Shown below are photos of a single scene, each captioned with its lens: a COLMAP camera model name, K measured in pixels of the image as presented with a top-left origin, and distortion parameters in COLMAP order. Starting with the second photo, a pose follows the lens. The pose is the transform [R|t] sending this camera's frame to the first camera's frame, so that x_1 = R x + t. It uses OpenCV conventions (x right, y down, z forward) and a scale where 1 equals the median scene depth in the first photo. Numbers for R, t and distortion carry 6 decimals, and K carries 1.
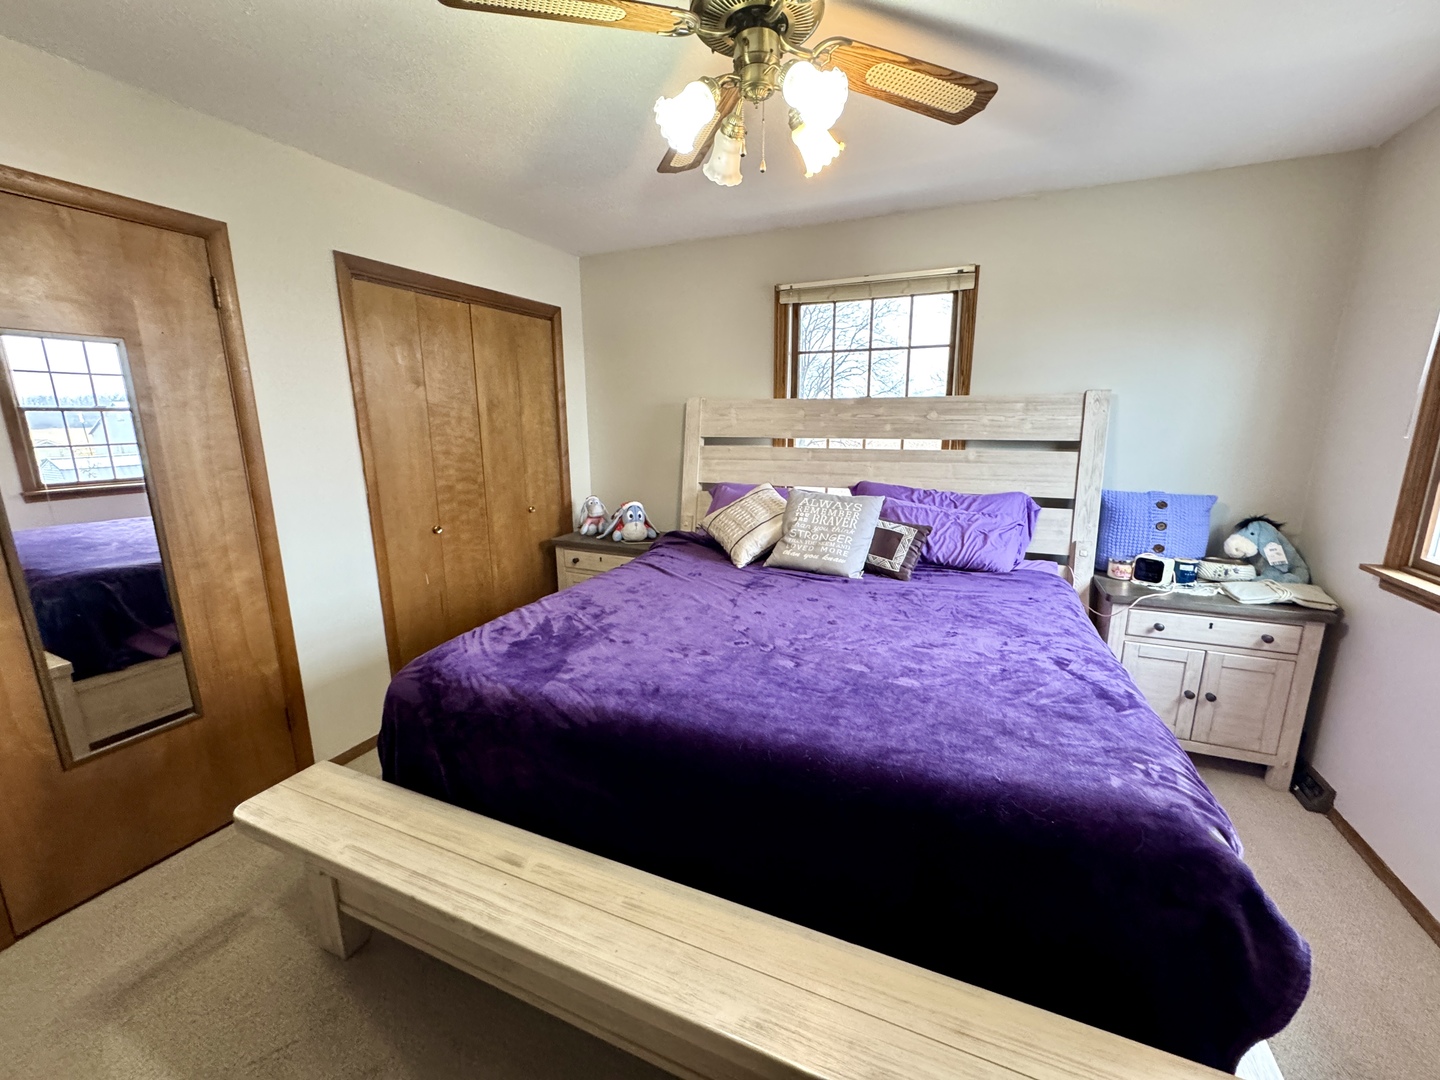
lens RADIAL K [[574.4, 0, 721.3], [0, 574.4, 537.7], [0, 0, 1]] dist [-0.001883, 0.000294]
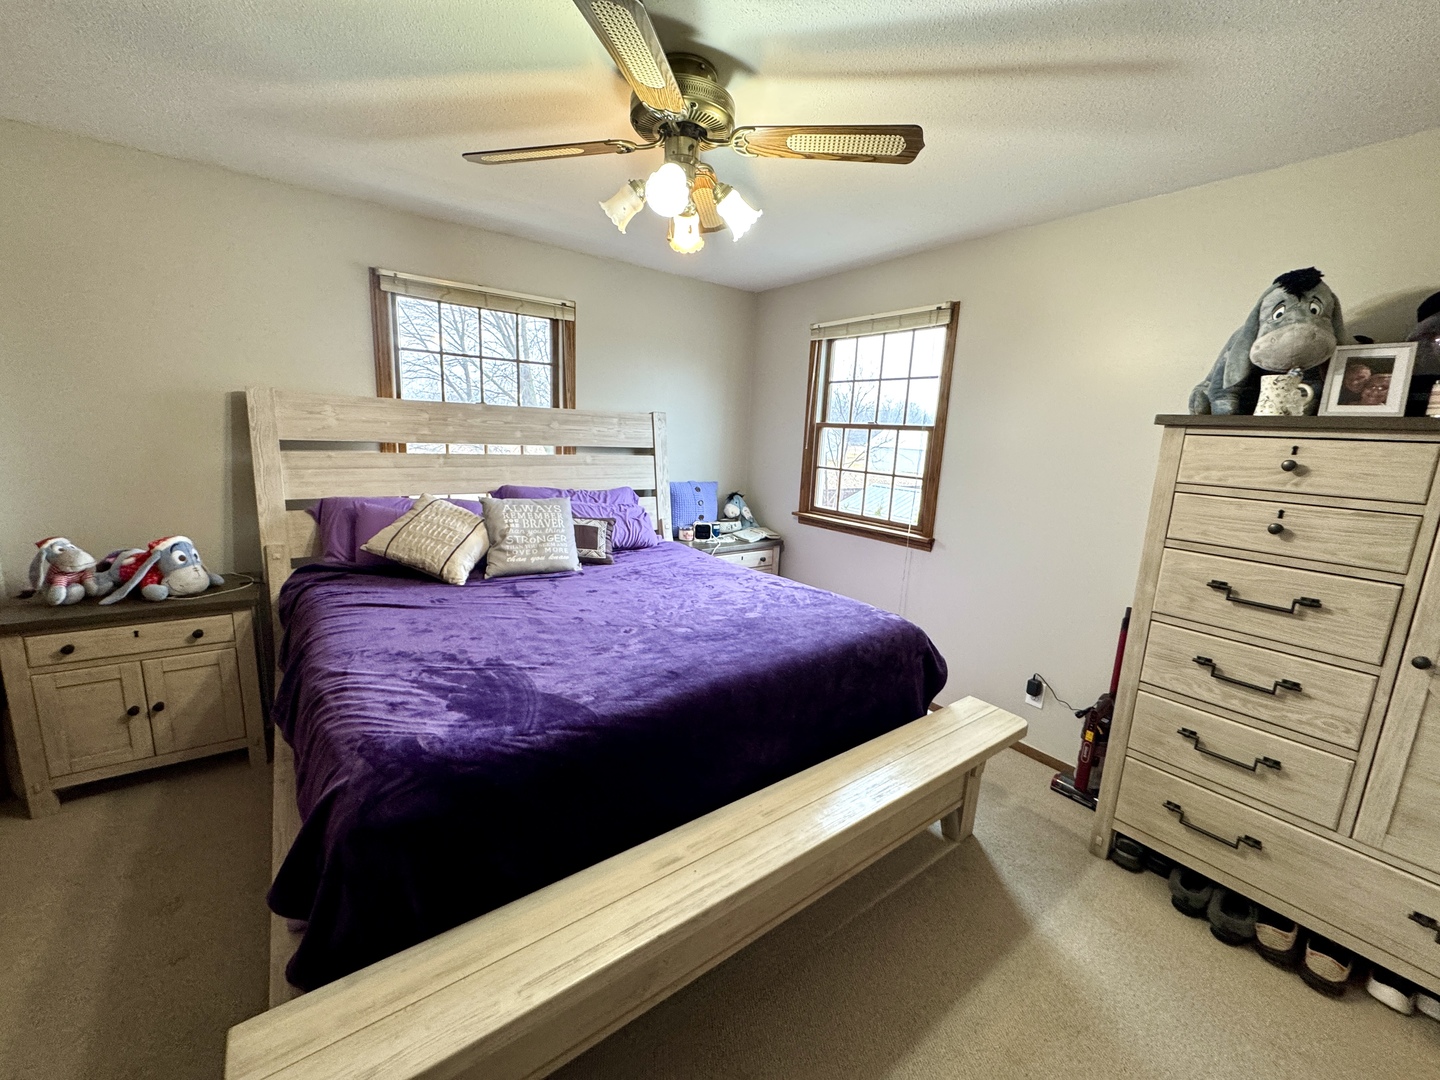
lens RADIAL K [[574.4, 0, 721.3], [0, 574.4, 537.7], [0, 0, 1]] dist [-0.001883, 0.000294]
pose [[0.494870, -0.134678, 0.858467, -0.584001], [0.130367, 0.988242, 0.079887, -0.046332], [-0.859132, 0.072382, 0.506609, 0.178993]]
